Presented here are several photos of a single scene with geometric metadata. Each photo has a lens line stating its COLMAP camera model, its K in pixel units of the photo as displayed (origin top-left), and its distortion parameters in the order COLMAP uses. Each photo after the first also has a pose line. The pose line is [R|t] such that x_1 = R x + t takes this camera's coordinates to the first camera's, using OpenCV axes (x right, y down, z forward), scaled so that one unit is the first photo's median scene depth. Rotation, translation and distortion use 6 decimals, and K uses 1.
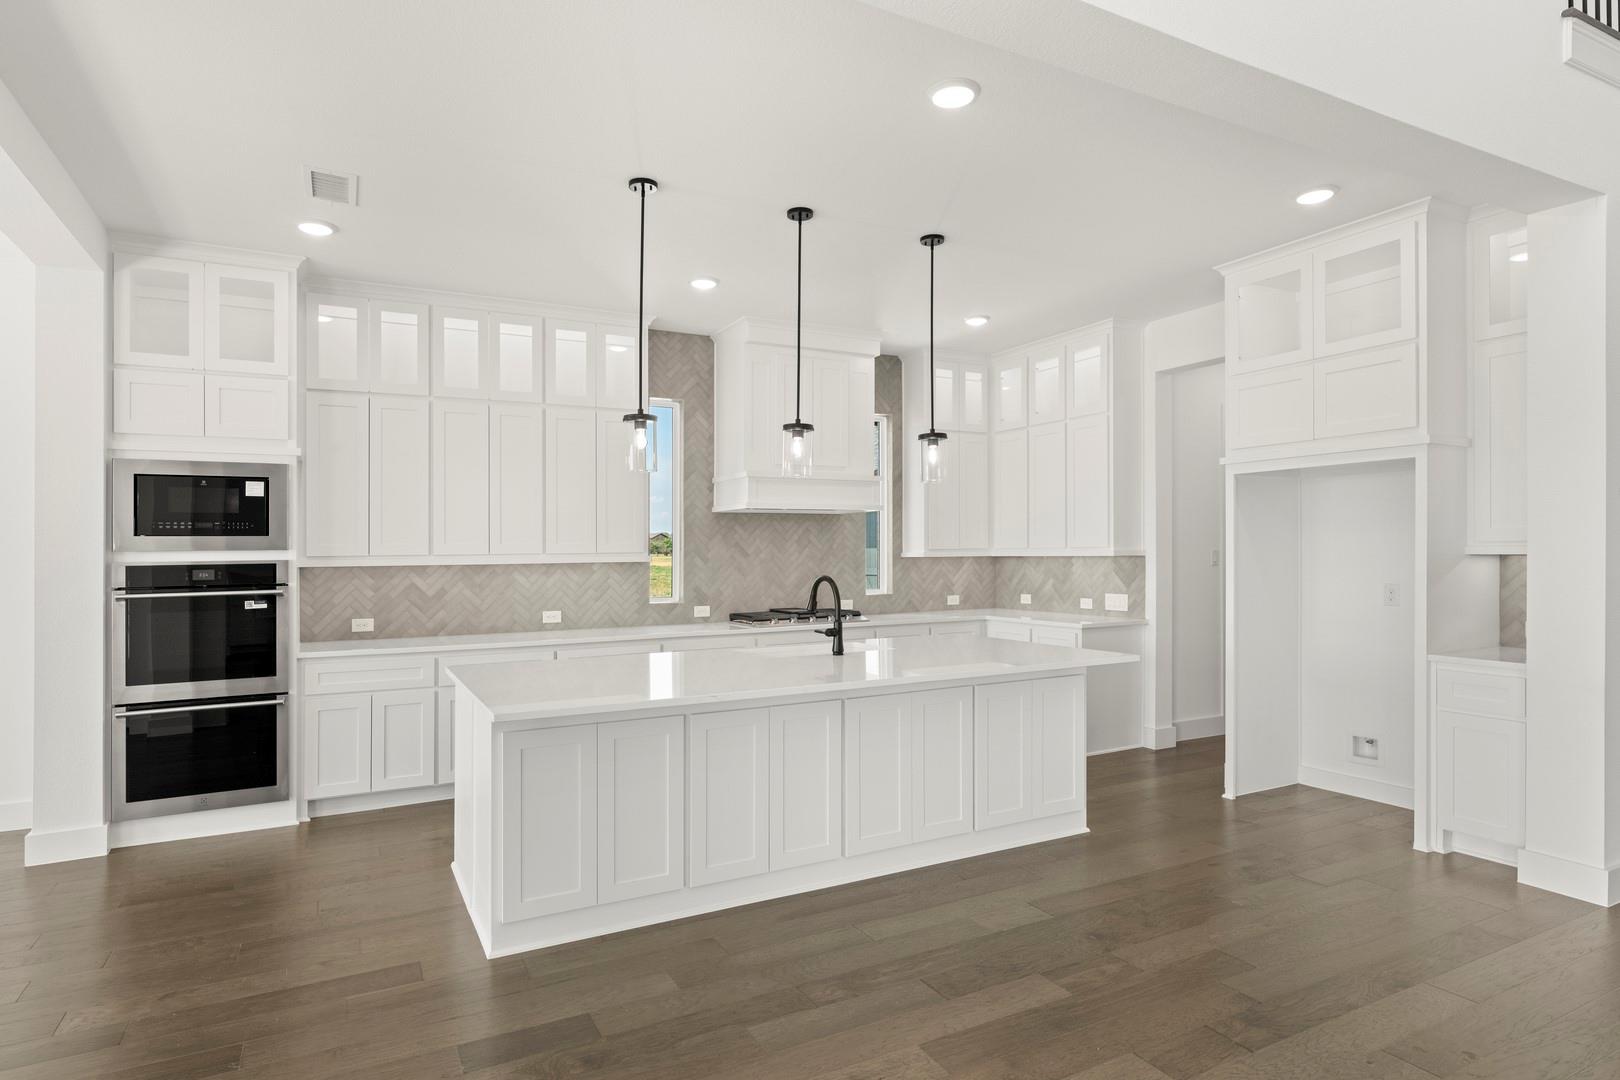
lens RADIAL K [[896.6, 0, 810.0], [0, 896.6, 540.0], [0, 0, 1]] dist [-0.002207, -0.000025]
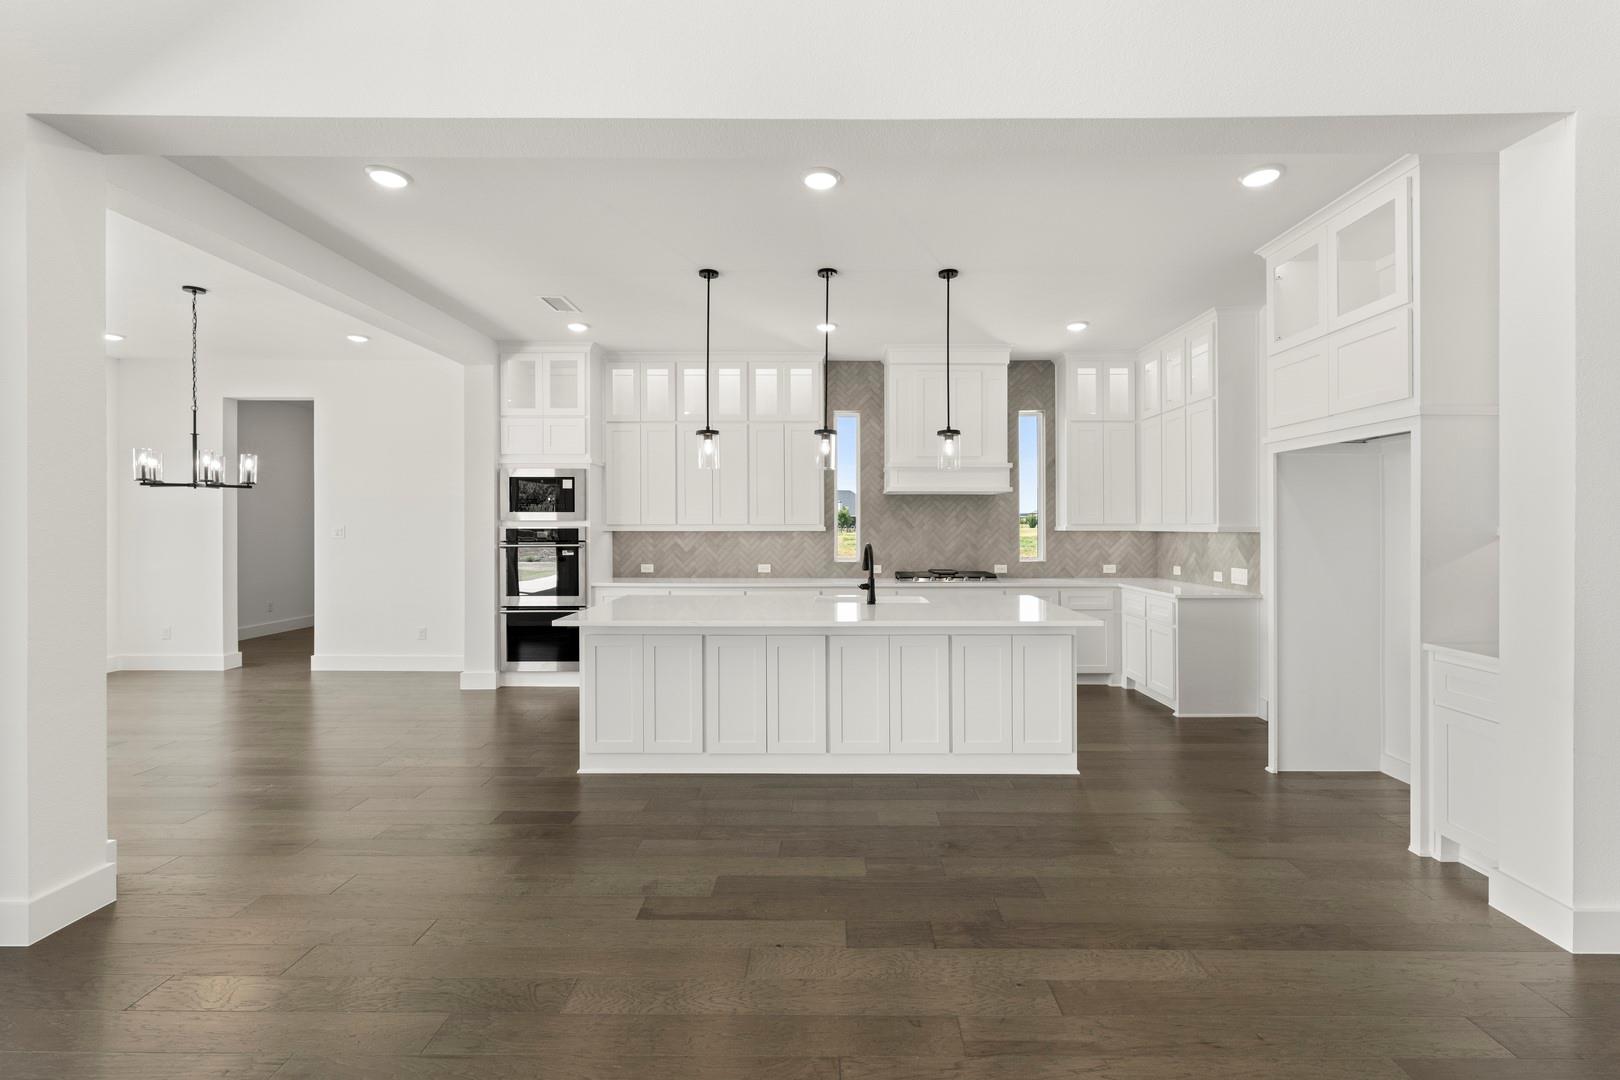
lens RADIAL K [[712.5, 0, 825.1], [0, 712.5, 514.4], [0, 0, 1]] dist [-0.001103, -0.000280]
pose [[0.879469, 0.003631, -0.475943, 0.351327], [-0.003652, 0.999993, 0.000881, -0.002197], [0.475943, 0.000963, 0.879476, 0.041864]]
